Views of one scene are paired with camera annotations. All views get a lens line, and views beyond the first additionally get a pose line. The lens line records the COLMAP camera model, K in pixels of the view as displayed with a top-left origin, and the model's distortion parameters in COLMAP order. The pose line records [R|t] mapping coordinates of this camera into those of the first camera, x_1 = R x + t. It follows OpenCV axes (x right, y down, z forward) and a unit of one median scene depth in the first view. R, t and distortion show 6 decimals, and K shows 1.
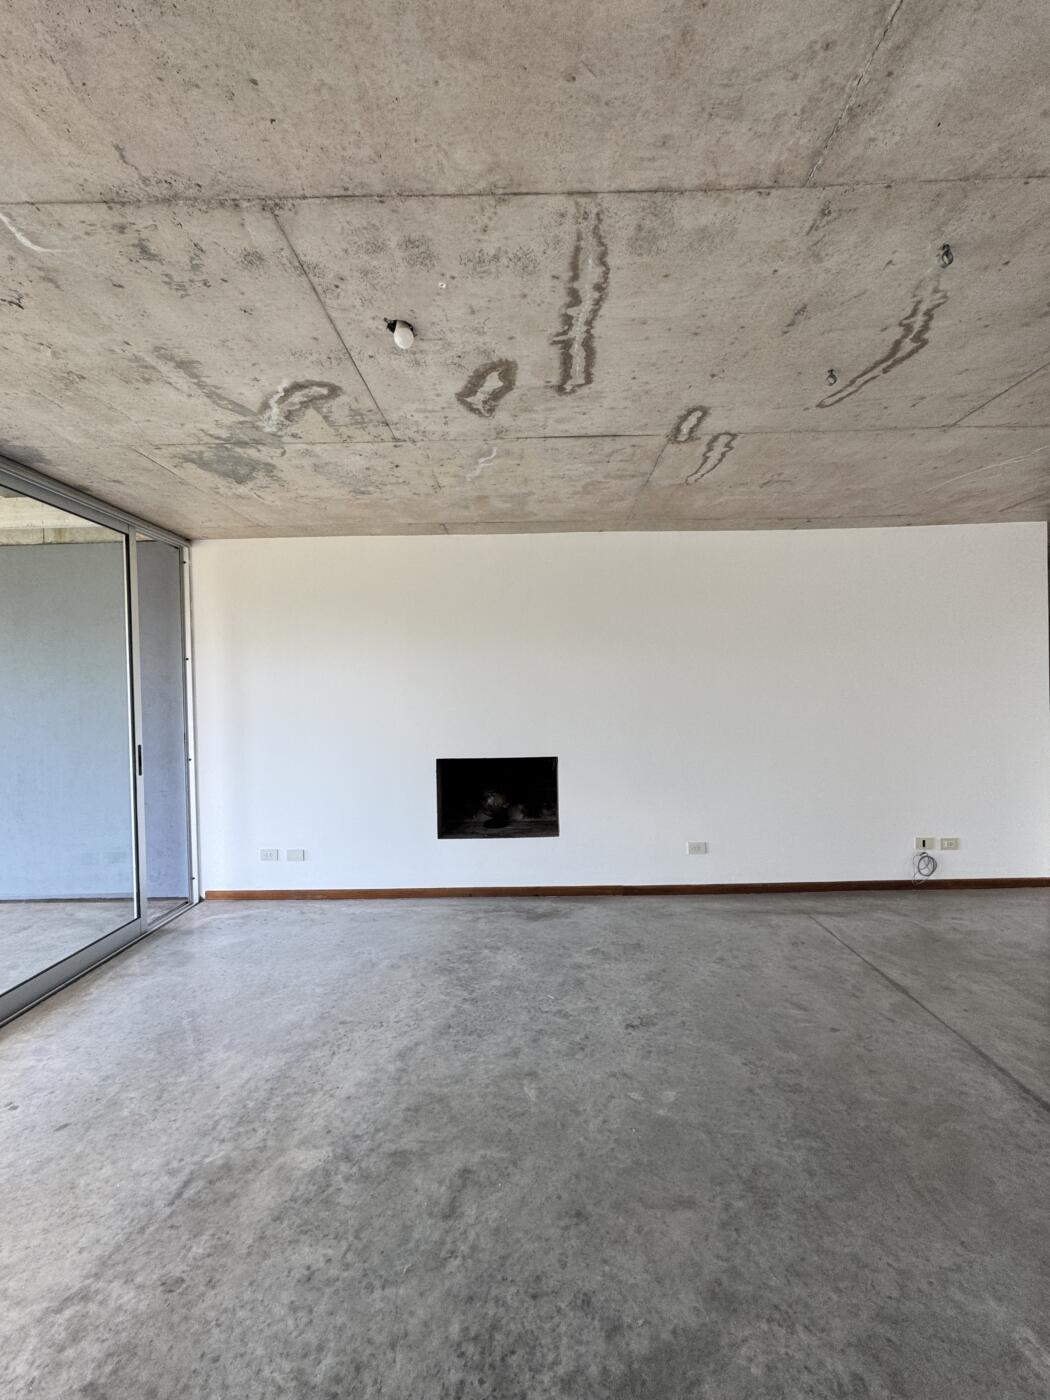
lens RADIAL K [[559.1, 0, 527.2], [0, 559.1, 701.2], [0, 0, 1]] dist [-0.003061, -0.000062]
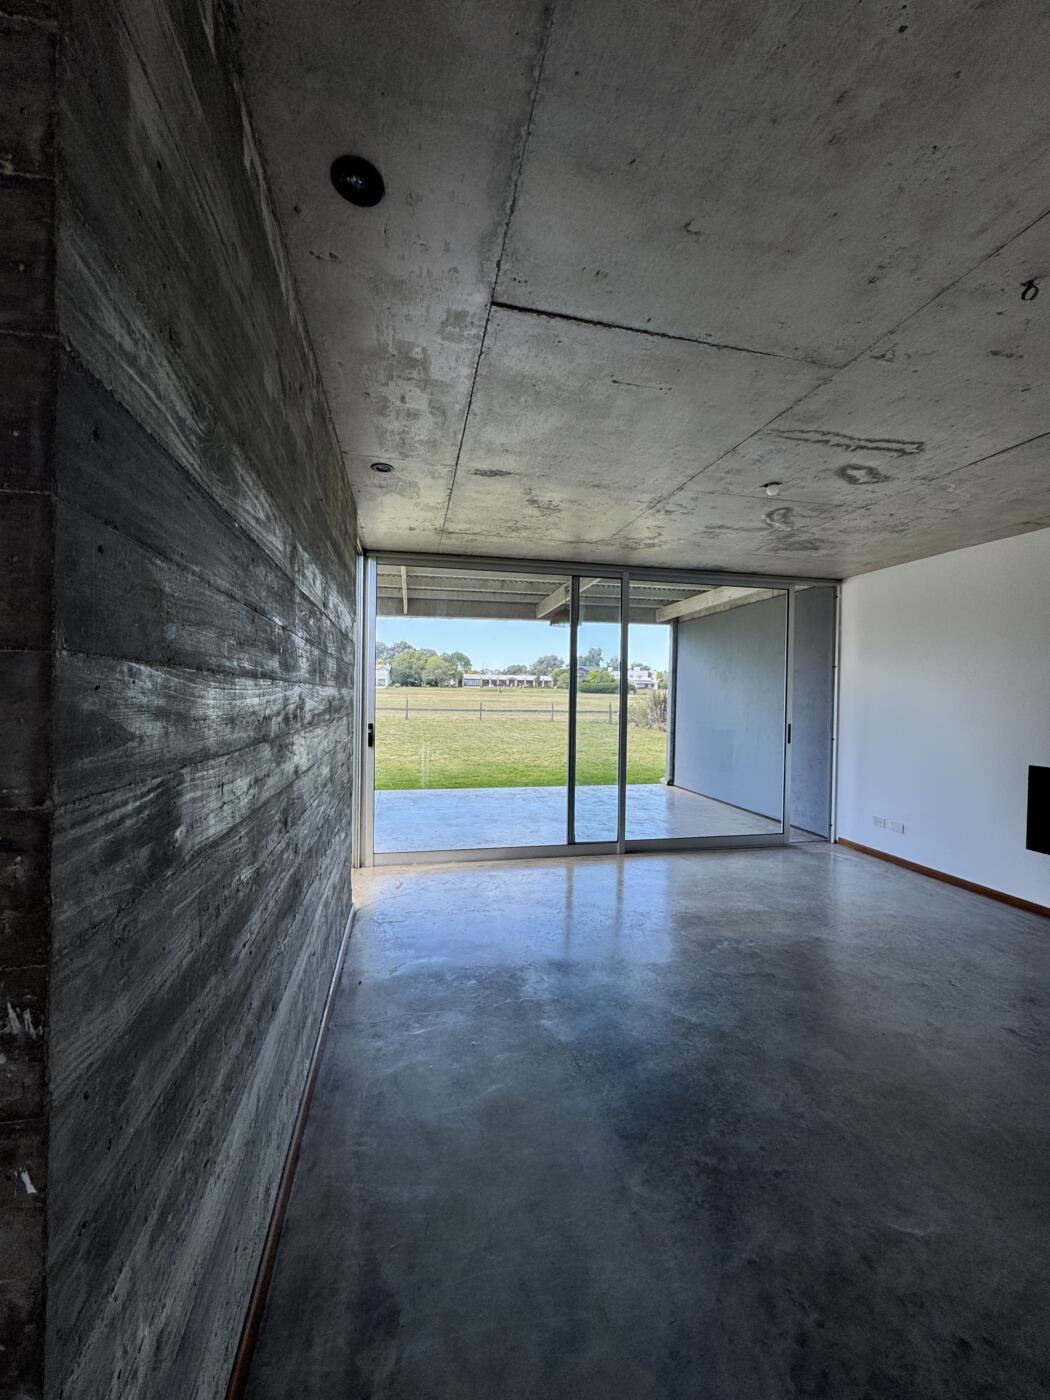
lens RADIAL K [[559.1, 0, 527.2], [0, 559.1, 701.2], [0, 0, 1]] dist [-0.003061, -0.000062]
pose [[0.221886, 0.037952, -0.974334, 0.865867], [-0.033766, 0.998942, 0.031221, -0.010360], [0.974488, 0.025972, 0.222933, -0.079546]]
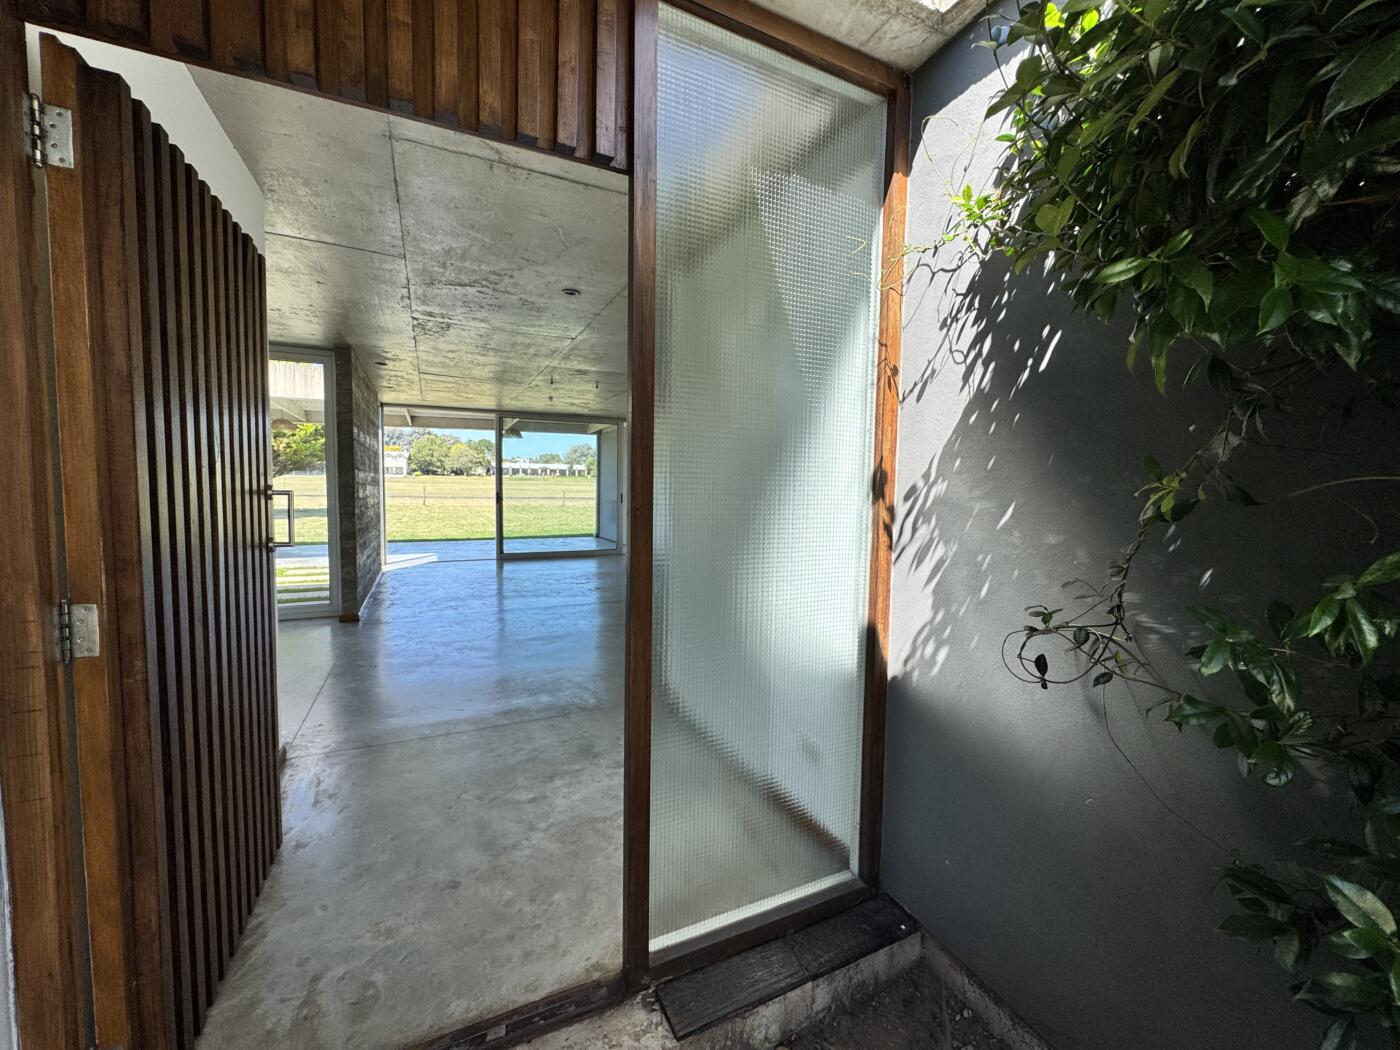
lens RADIAL K [[559.1, 0, 702.0], [0, 559.1, 523.6], [0, 0, 1]] dist [-0.003061, -0.000062]
pose [[0.448034, 0.089671, -0.889508, 4.486716], [-0.038202, 0.995969, 0.081161, -0.047715], [0.893200, -0.002382, 0.449653, 0.083110]]
